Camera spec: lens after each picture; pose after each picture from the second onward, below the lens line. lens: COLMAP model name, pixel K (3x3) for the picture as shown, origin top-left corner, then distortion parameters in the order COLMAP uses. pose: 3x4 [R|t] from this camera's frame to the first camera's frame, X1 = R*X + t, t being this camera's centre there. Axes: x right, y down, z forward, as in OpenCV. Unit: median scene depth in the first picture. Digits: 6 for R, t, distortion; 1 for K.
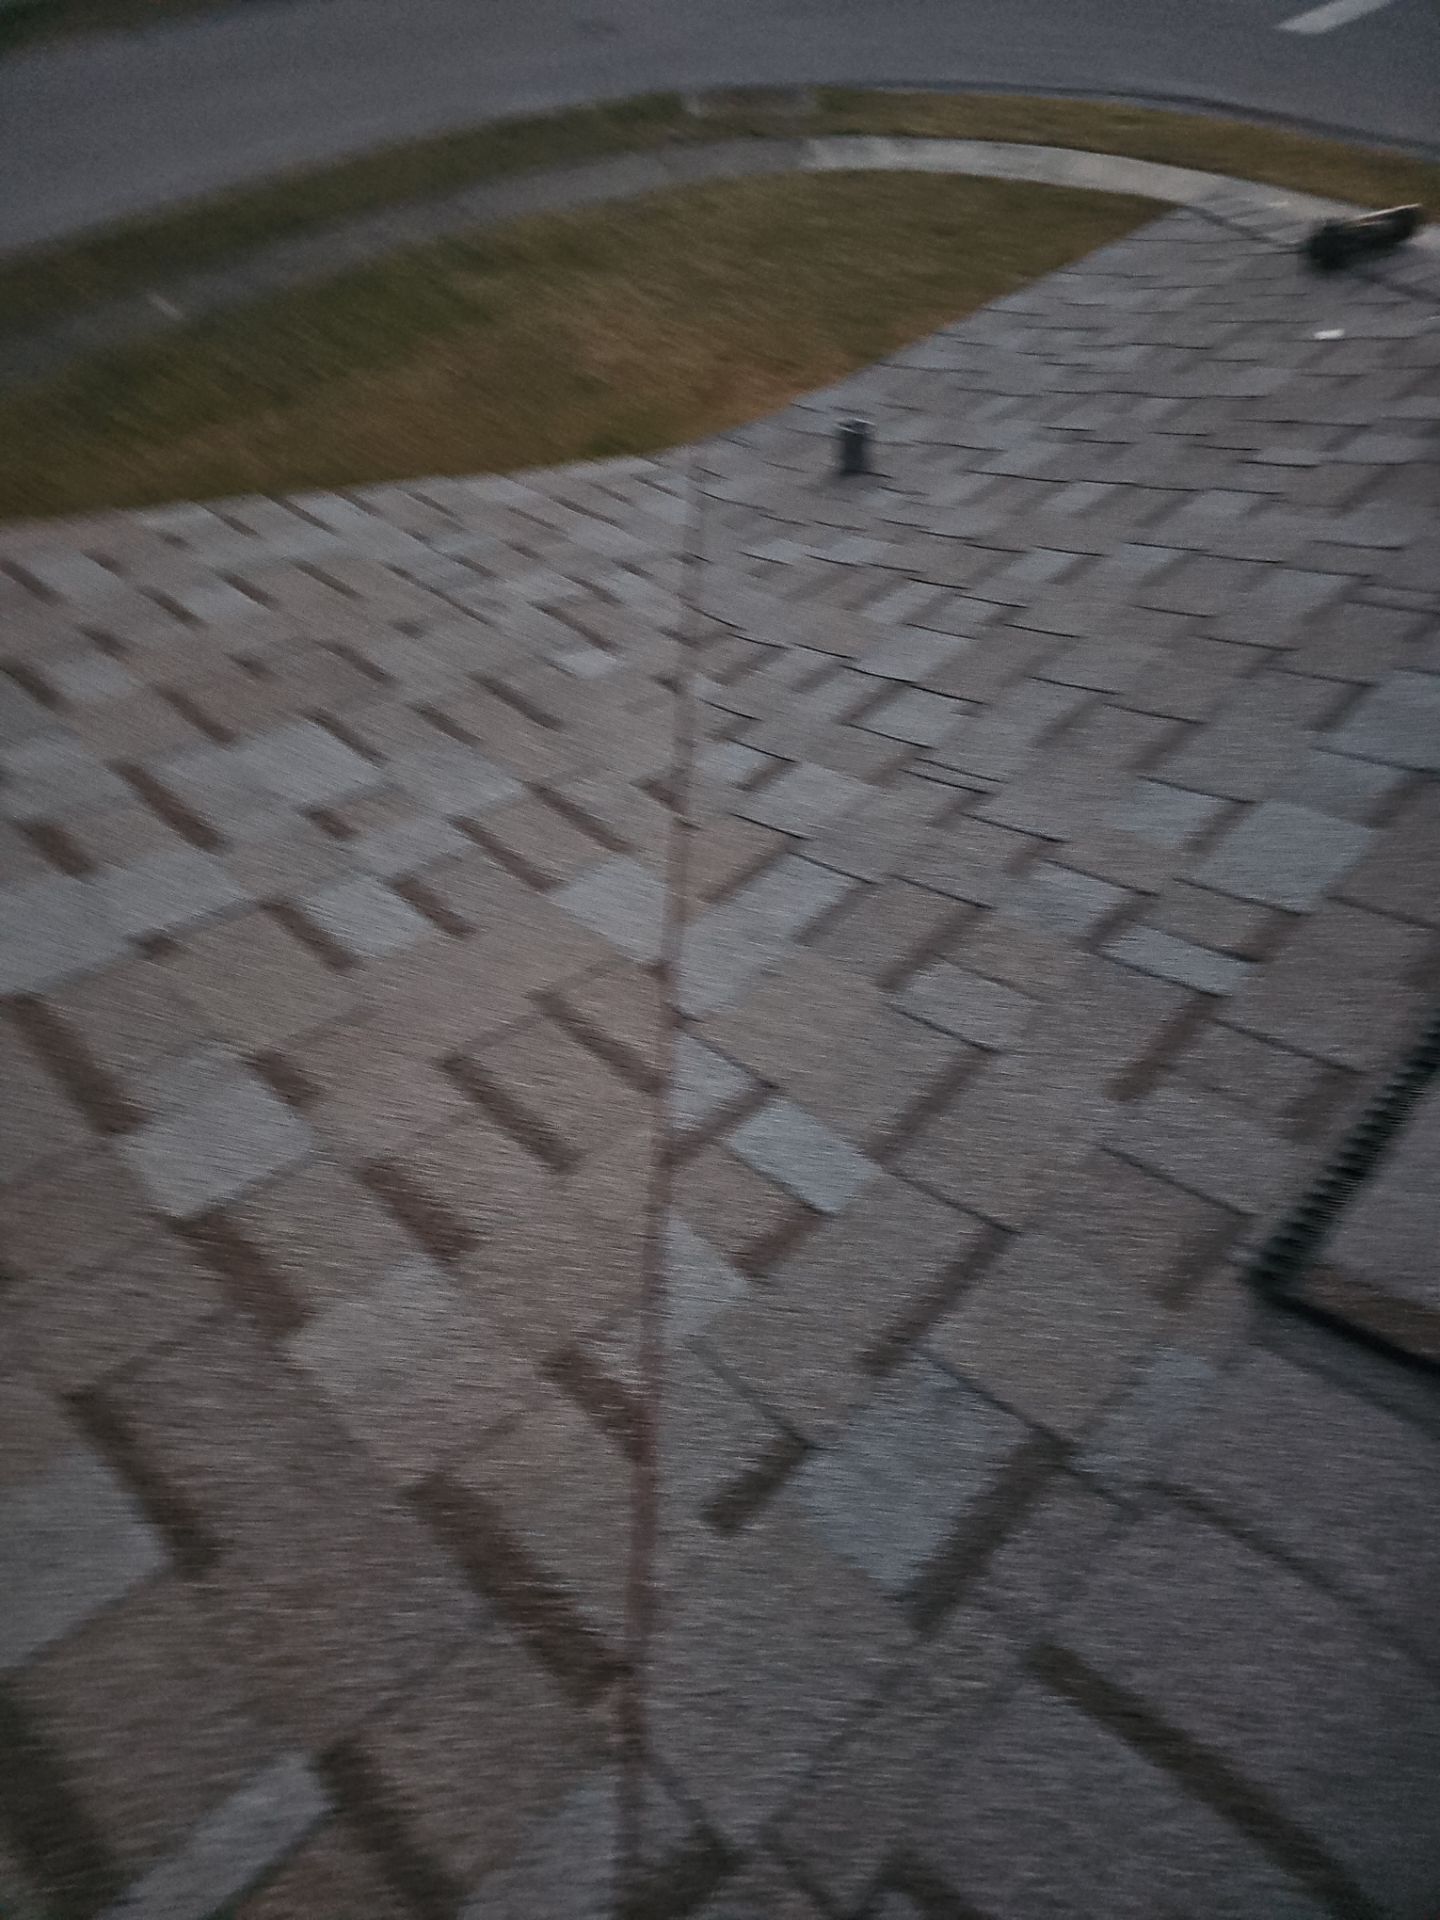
lens RADIAL K [[1238.5, 0, 712.2], [0, 1238.5, 963.6], [0, 0, 1]] dist [0.056397, -0.039414]
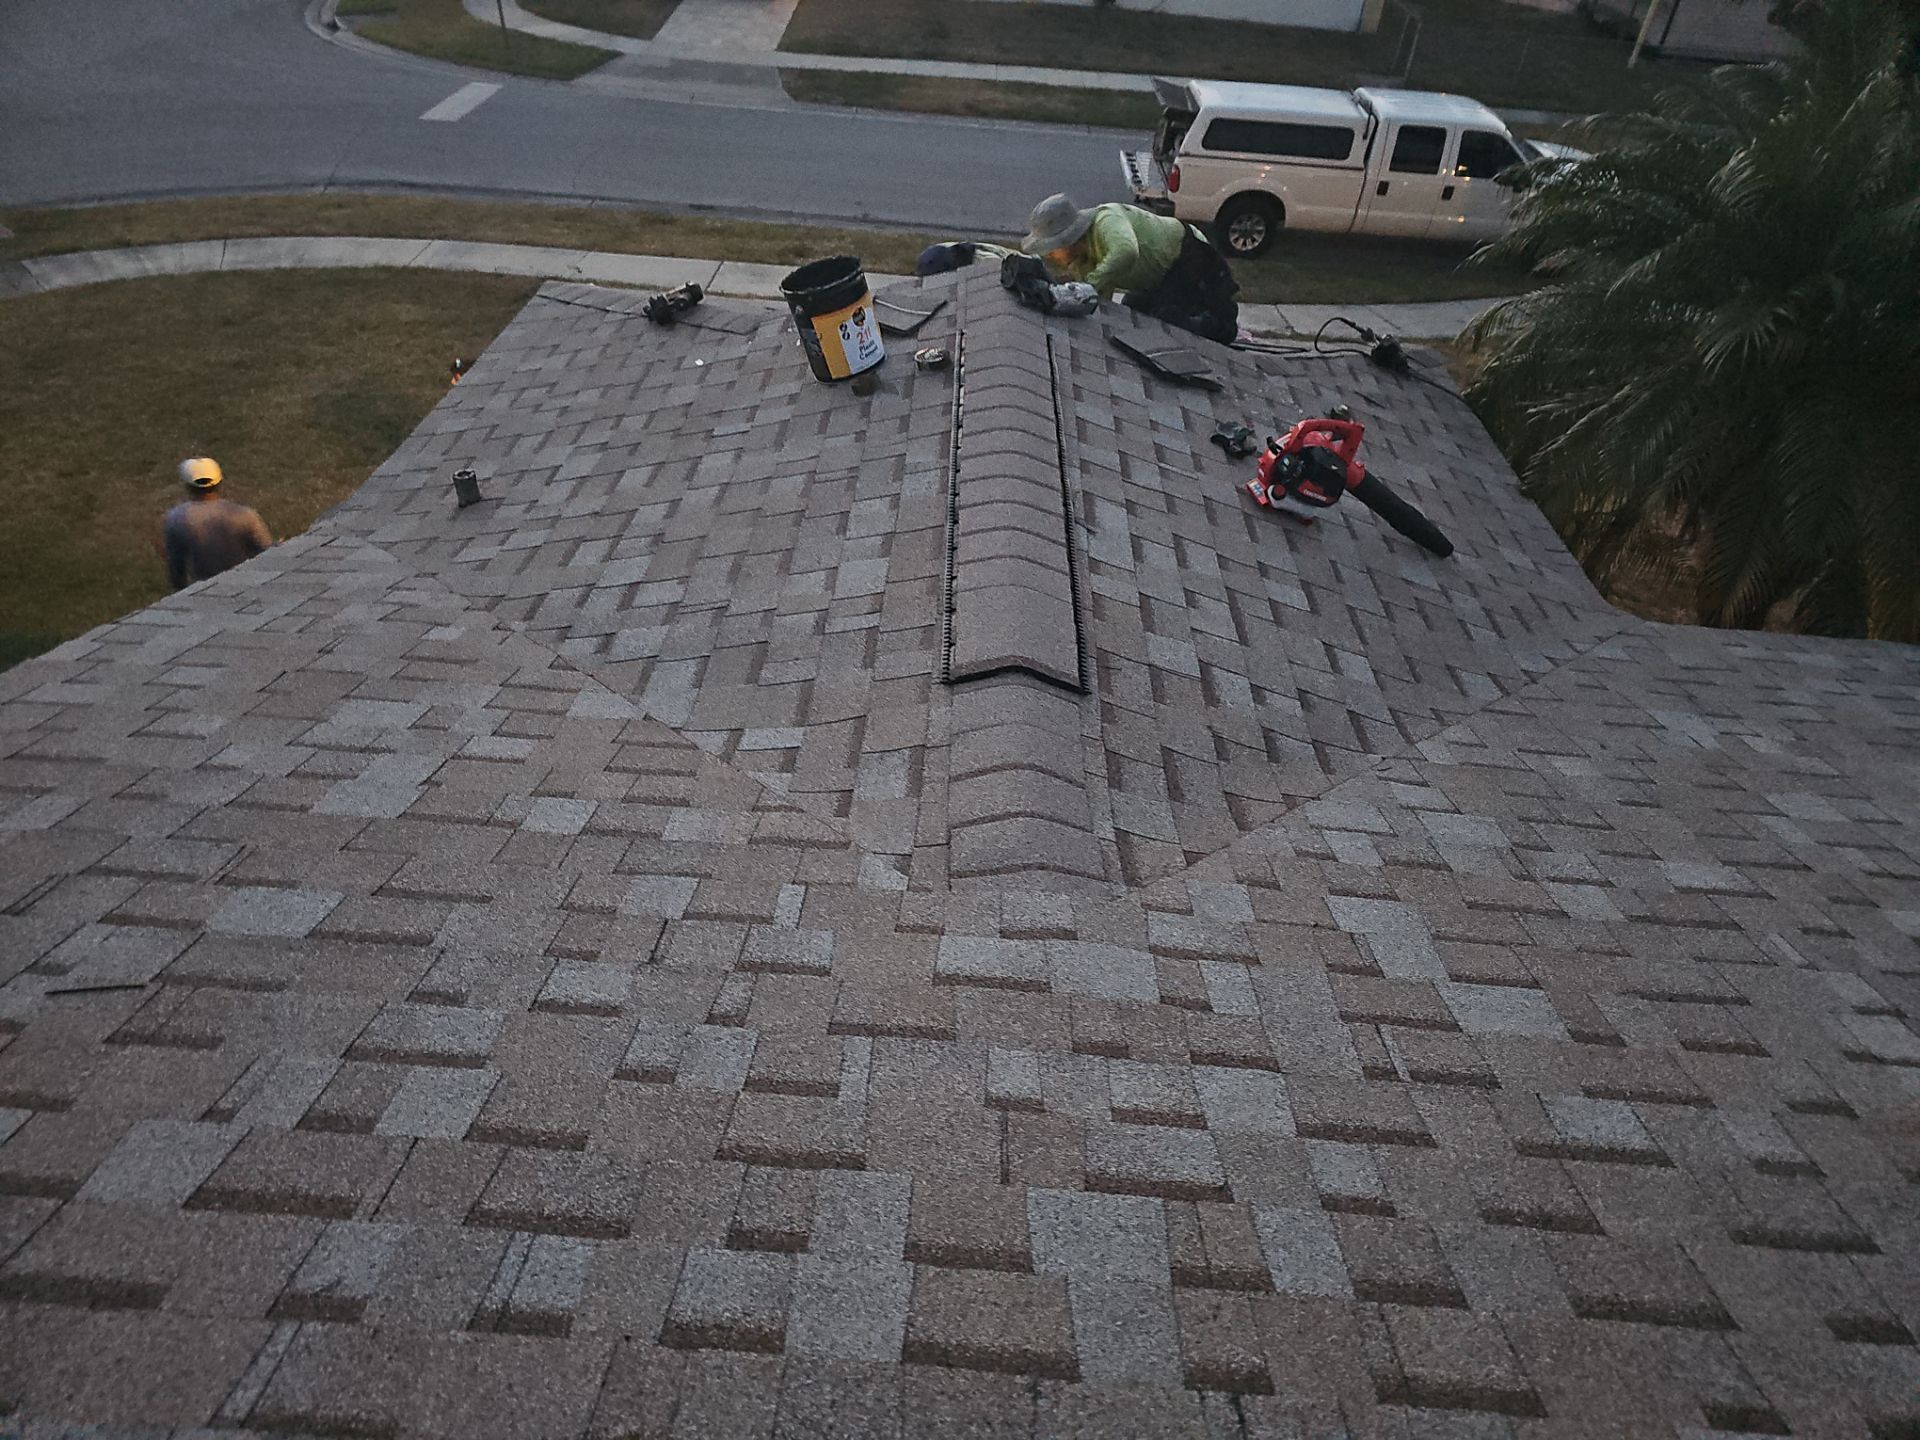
lens RADIAL K [[1238.5, 0, 954.9], [0, 1238.5, 737.8], [0, 0, 1]] dist [0.056397, -0.039414]
pose [[0.738972, -0.368460, 0.564055, -0.752084], [0.454879, 0.890439, -0.014276, 0.262534], [-0.496996, 0.267126, 0.825614, -0.825354]]
